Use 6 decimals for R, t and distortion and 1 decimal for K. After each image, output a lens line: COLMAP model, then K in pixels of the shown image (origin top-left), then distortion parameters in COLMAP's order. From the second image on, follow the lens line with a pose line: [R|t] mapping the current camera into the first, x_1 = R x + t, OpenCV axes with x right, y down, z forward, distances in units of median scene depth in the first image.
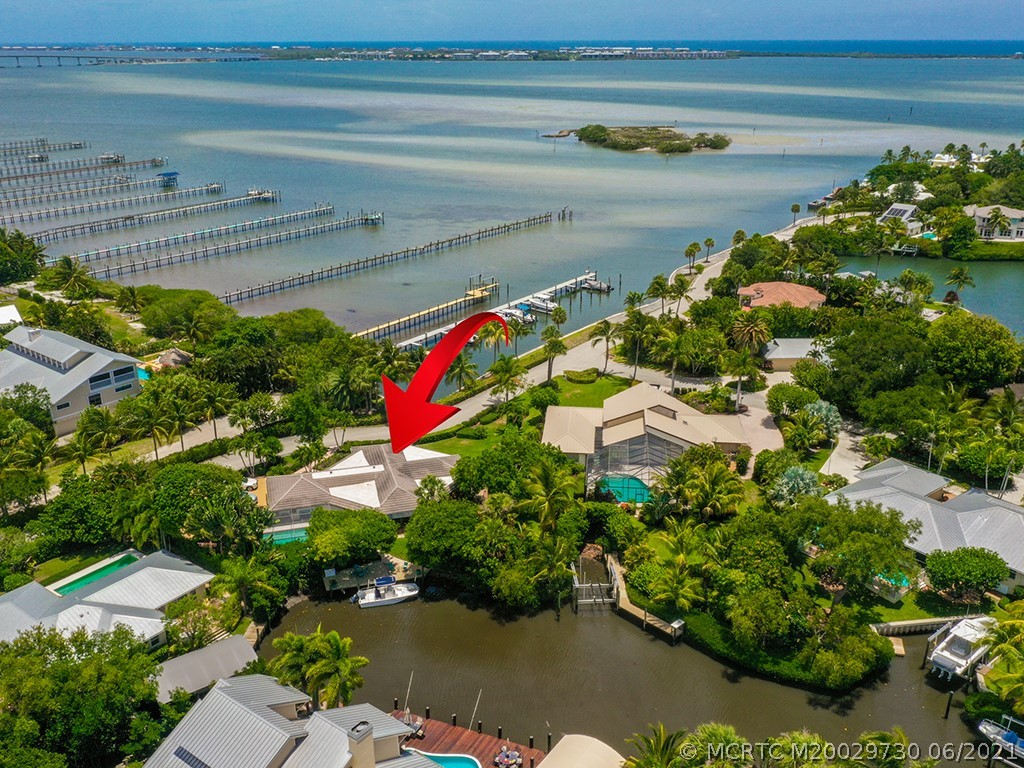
lens RADIAL K [[910.1, 0, 512.0], [0, 910.1, 384.0], [0, 0, 1]] dist [-0.003922, 0.009234]
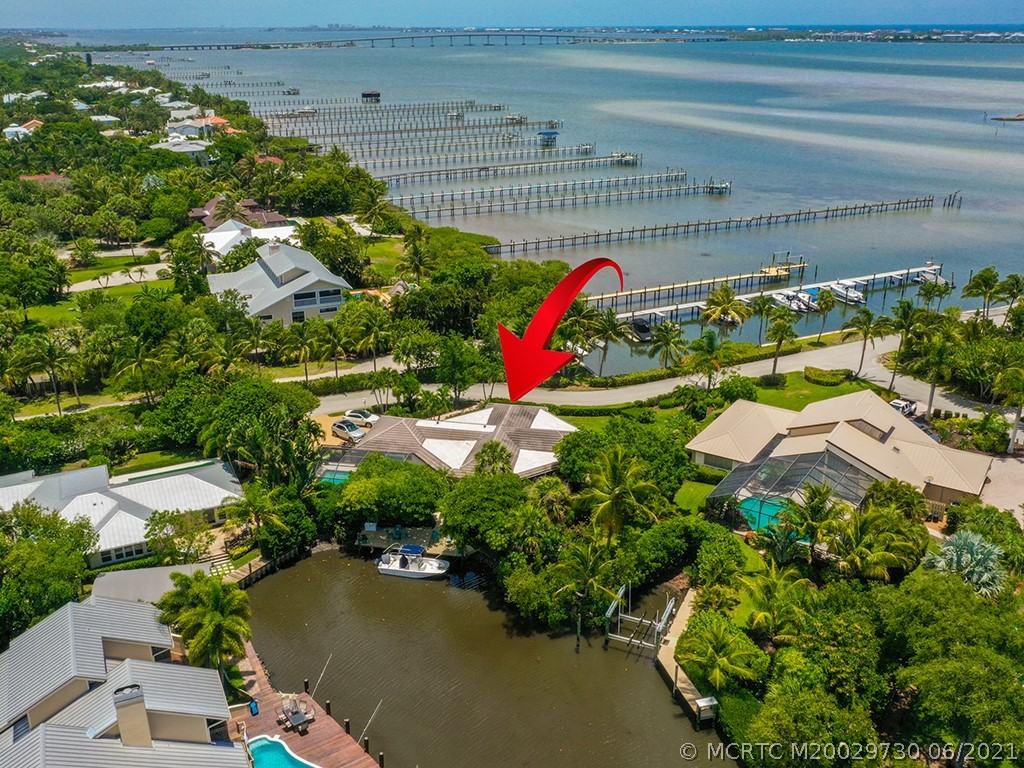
lens RADIAL K [[927.3, 0, 512.0], [0, 927.3, 384.0], [0, 0, 1]] dist [-0.002464, 0.008324]
pose [[0.889059, 0.165071, -0.426996, 0.135436], [-0.160378, 0.985926, 0.047218, 0.002784], [0.428780, 0.026501, 0.903020, 0.114577]]
